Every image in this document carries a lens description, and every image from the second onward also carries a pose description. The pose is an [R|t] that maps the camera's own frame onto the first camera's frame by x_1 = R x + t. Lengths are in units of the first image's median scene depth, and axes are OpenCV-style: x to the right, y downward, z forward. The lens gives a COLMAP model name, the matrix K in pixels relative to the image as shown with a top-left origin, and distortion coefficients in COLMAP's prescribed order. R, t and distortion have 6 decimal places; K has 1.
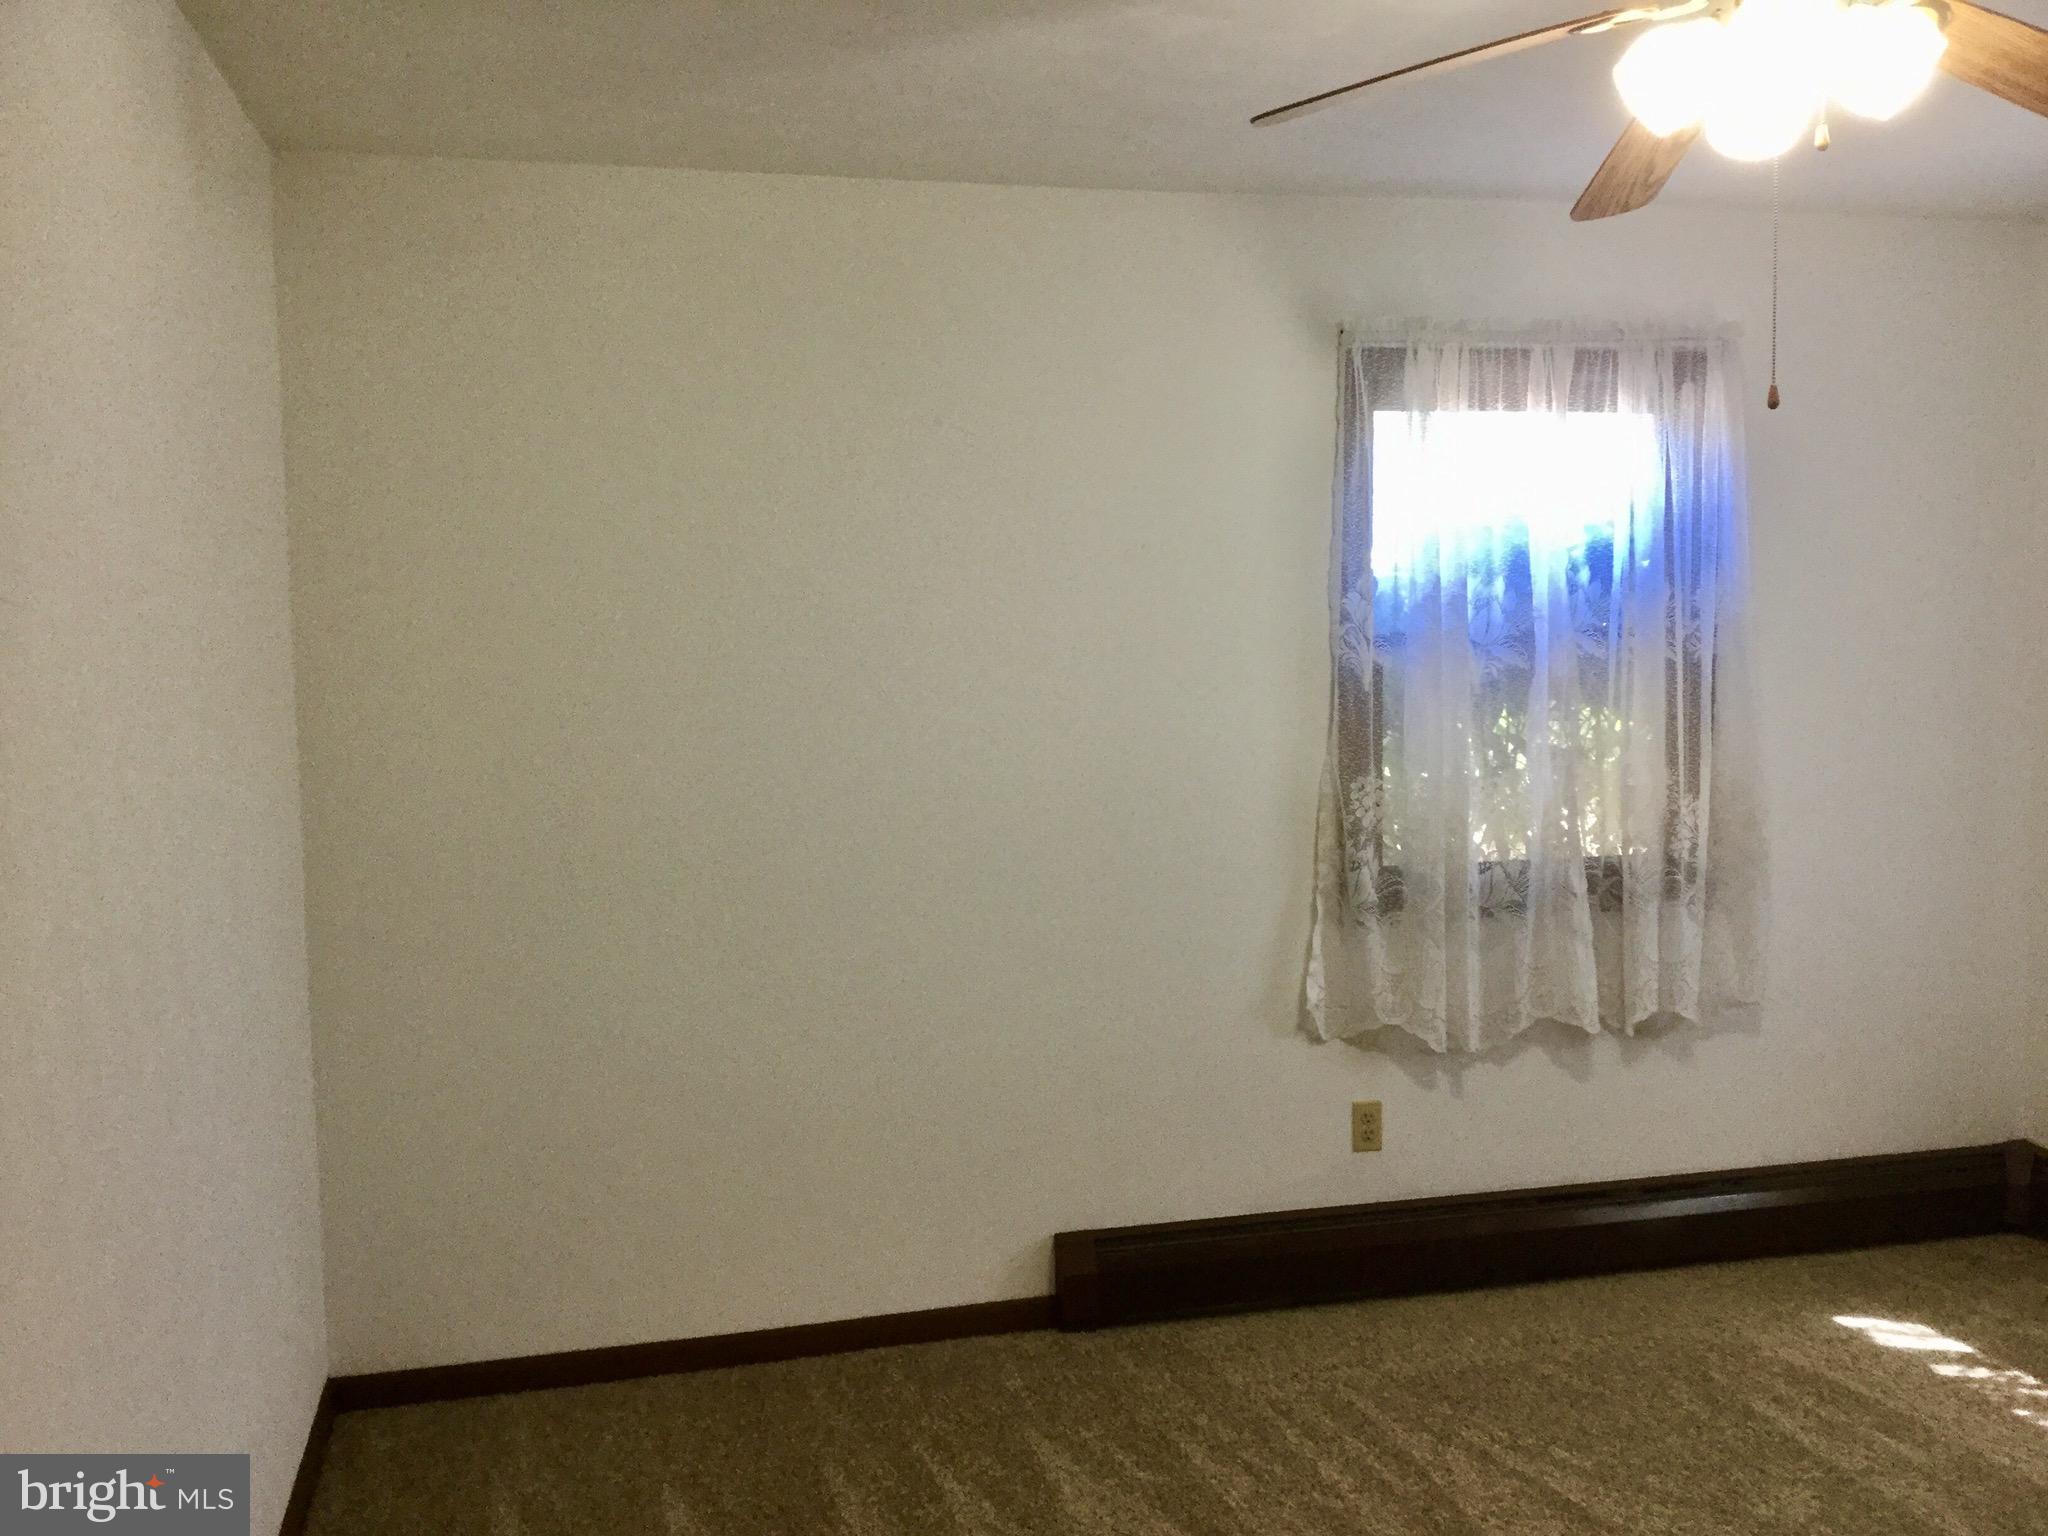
lens RADIAL K [[1849.1, 0, 1024.0], [0, 1849.1, 768.0], [0, 0, 1]] dist [0.117232, -0.163212]
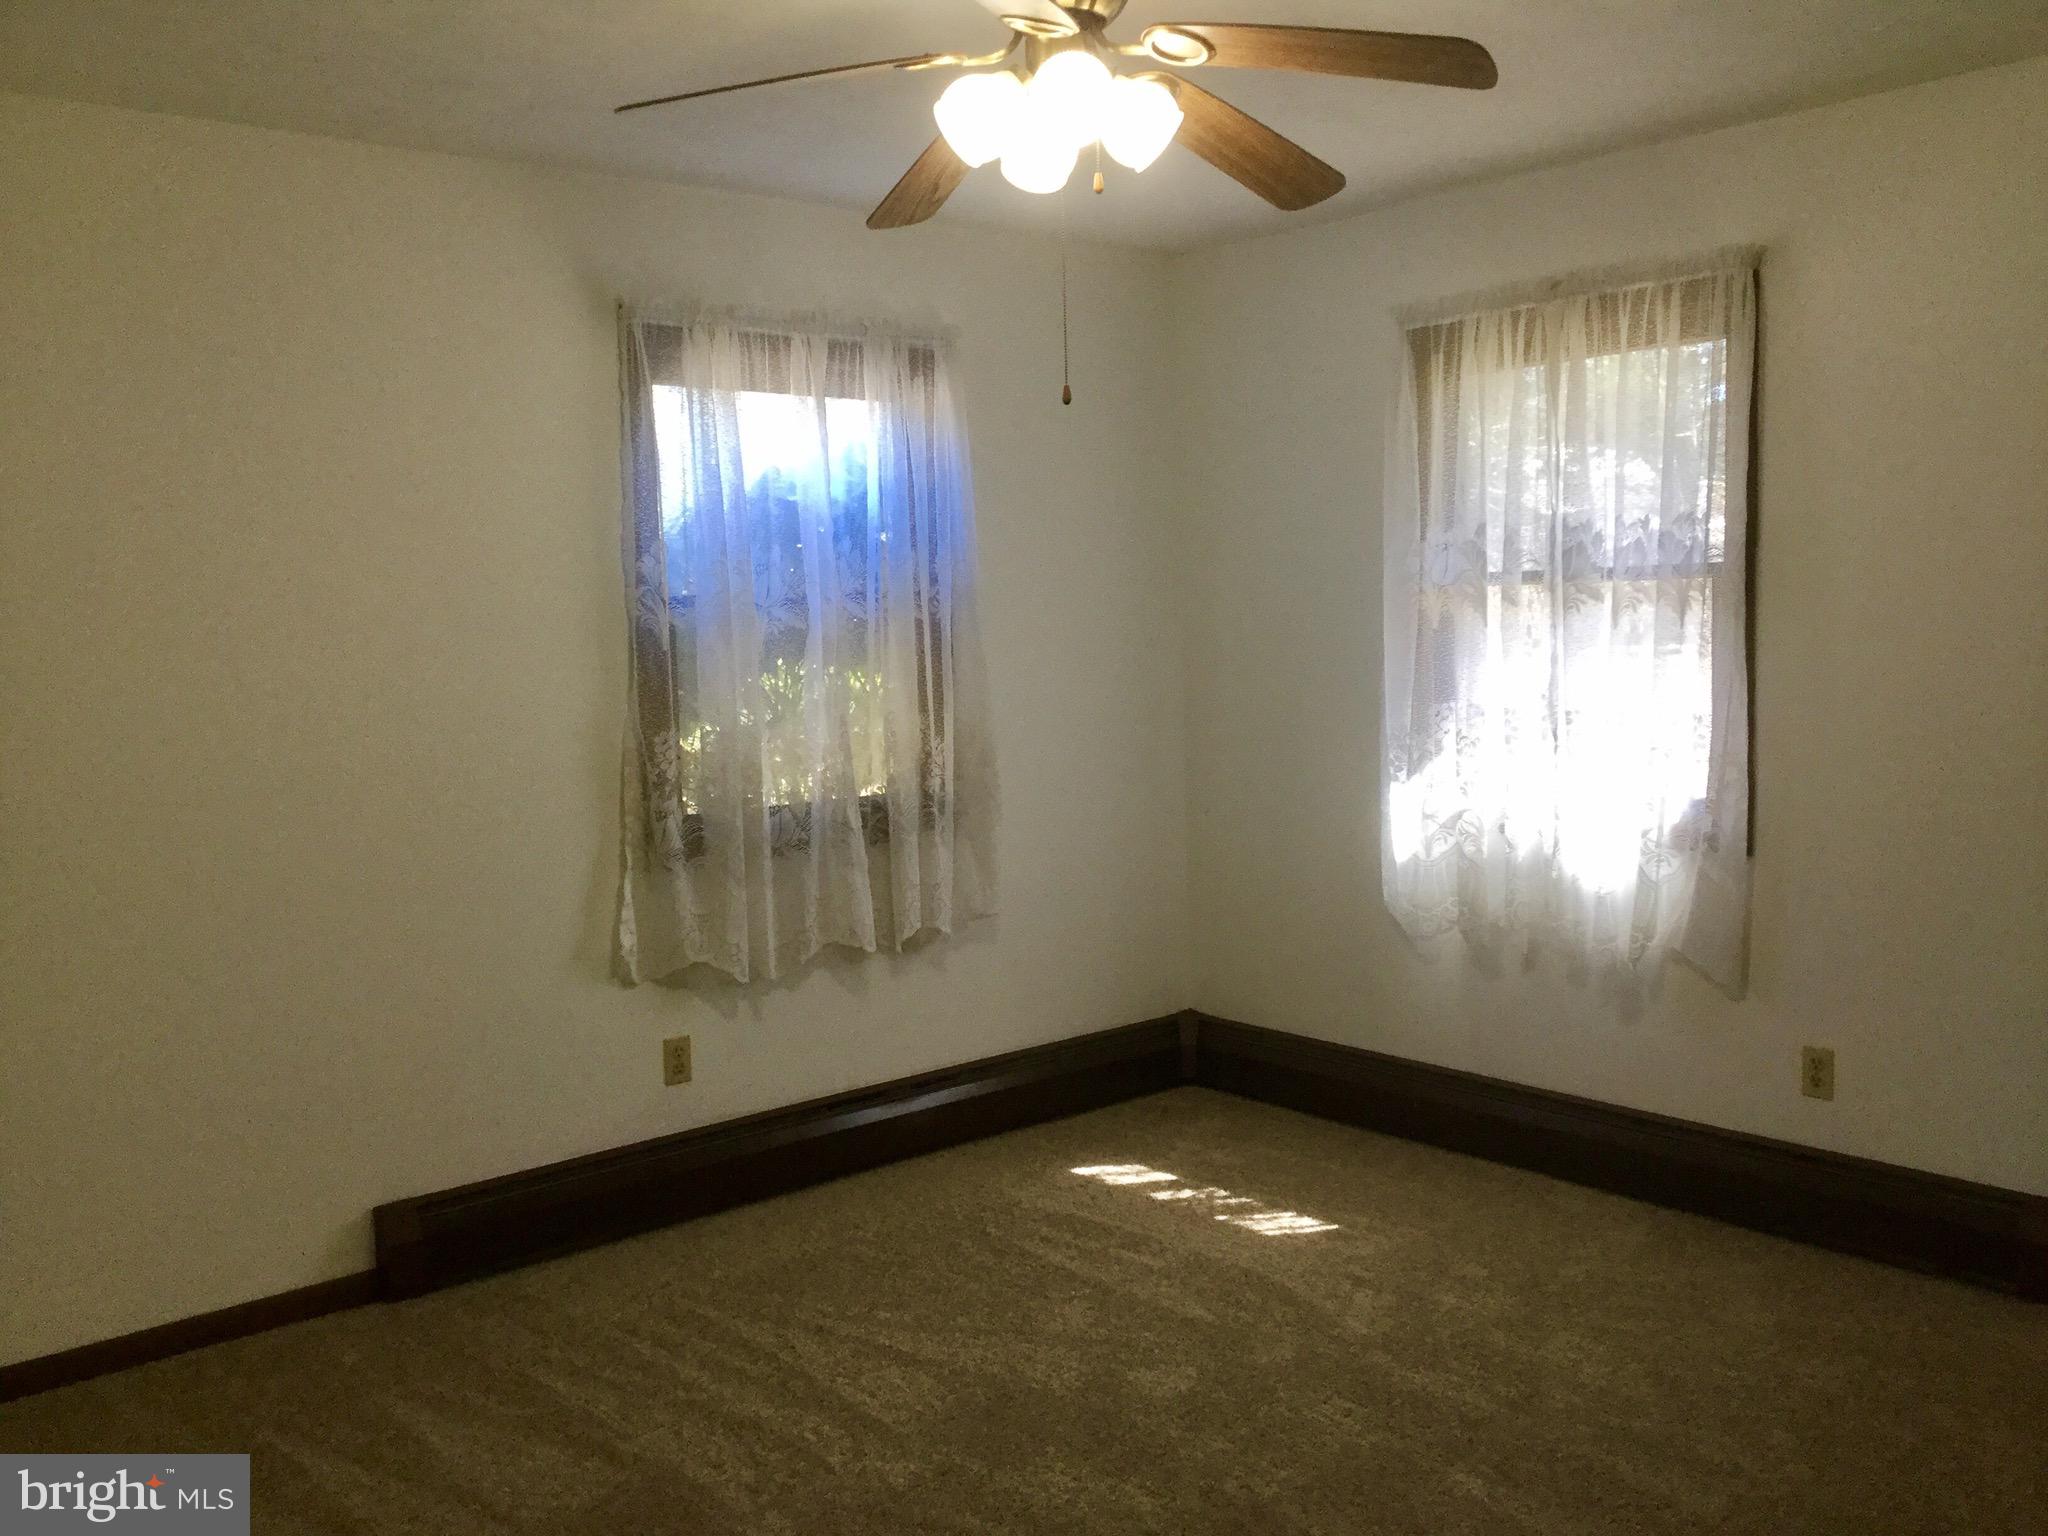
lens RADIAL K [[1849.1, 0, 1024.0], [0, 1849.1, 768.0], [0, 0, 1]] dist [0.117232, -0.163212]
pose [[0.898666, -0.045625, 0.436253, -0.095551], [0.039536, 0.998953, 0.023032, 0.009264], [-0.436847, -0.003450, 0.899529, -0.042218]]
